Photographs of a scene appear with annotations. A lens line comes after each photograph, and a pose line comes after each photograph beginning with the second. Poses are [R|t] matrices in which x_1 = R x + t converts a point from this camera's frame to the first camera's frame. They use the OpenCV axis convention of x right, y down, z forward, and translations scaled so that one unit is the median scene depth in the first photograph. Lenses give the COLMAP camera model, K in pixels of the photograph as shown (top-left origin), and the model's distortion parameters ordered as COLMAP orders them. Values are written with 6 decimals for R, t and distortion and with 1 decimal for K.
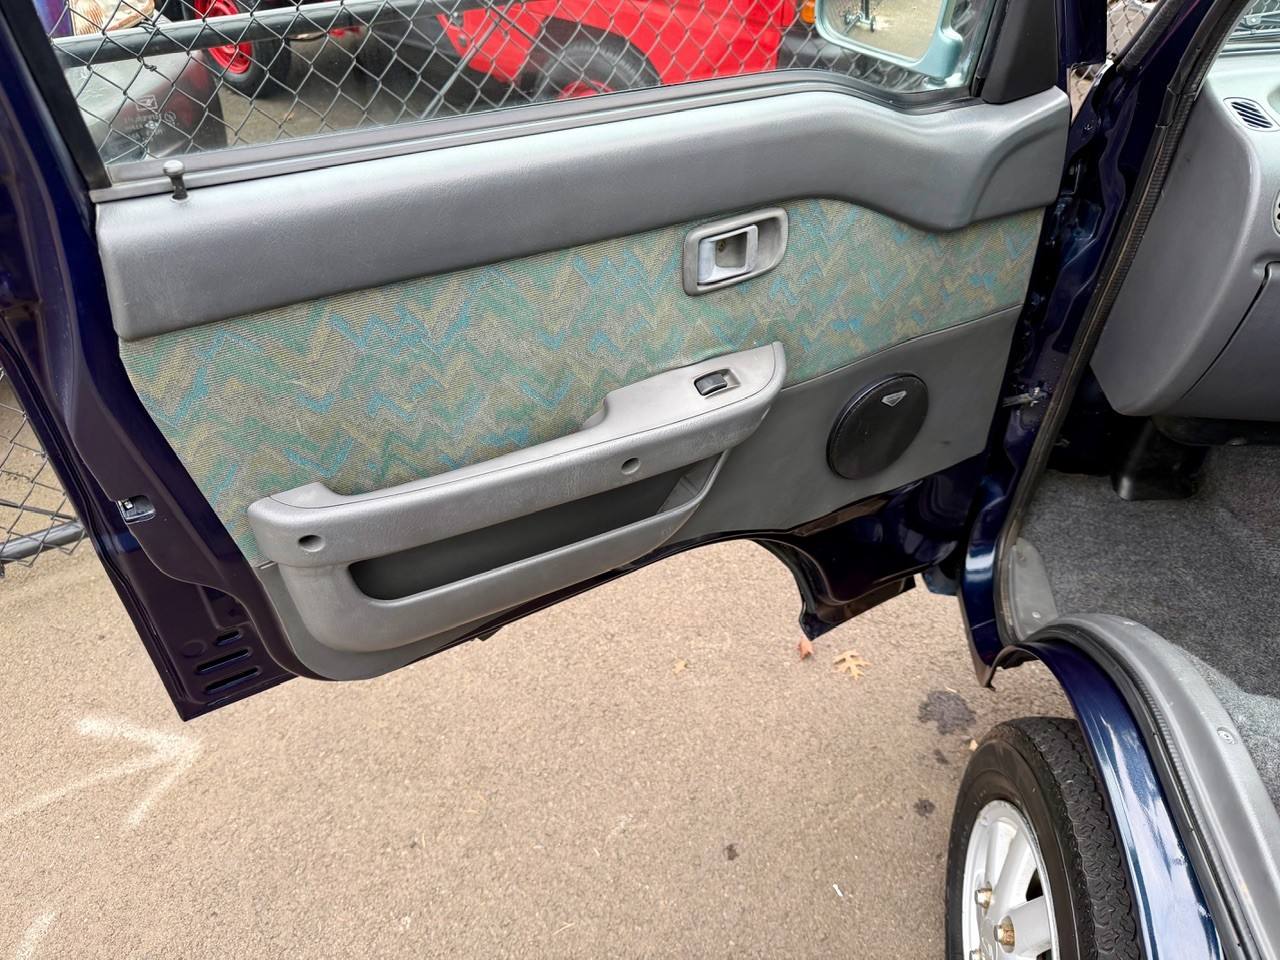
lens RADIAL K [[893.1, 0, 640.0], [0, 893.1, 480.0], [0, 0, 1]] dist [0.036435, -0.063091]
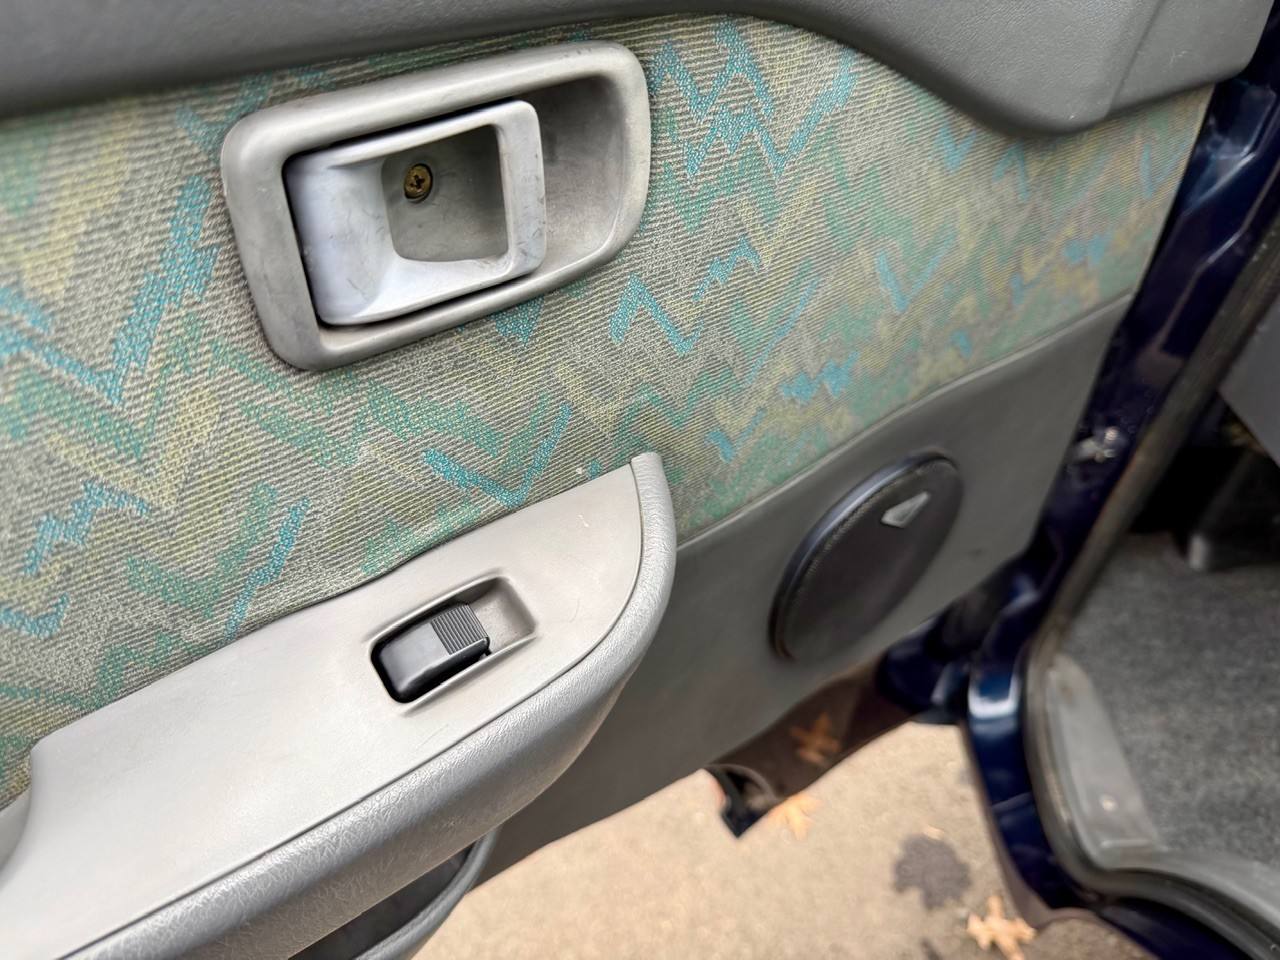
lens RADIAL K [[893.1, 0, 640.0], [0, 893.1, 480.0], [0, 0, 1]] dist [0.036435, -0.063091]
pose [[0.991509, -0.063267, 0.113613, 0.108900], [0.057017, 0.996719, 0.057451, -0.162560], [-0.116875, -0.050485, 0.991863, 0.635752]]
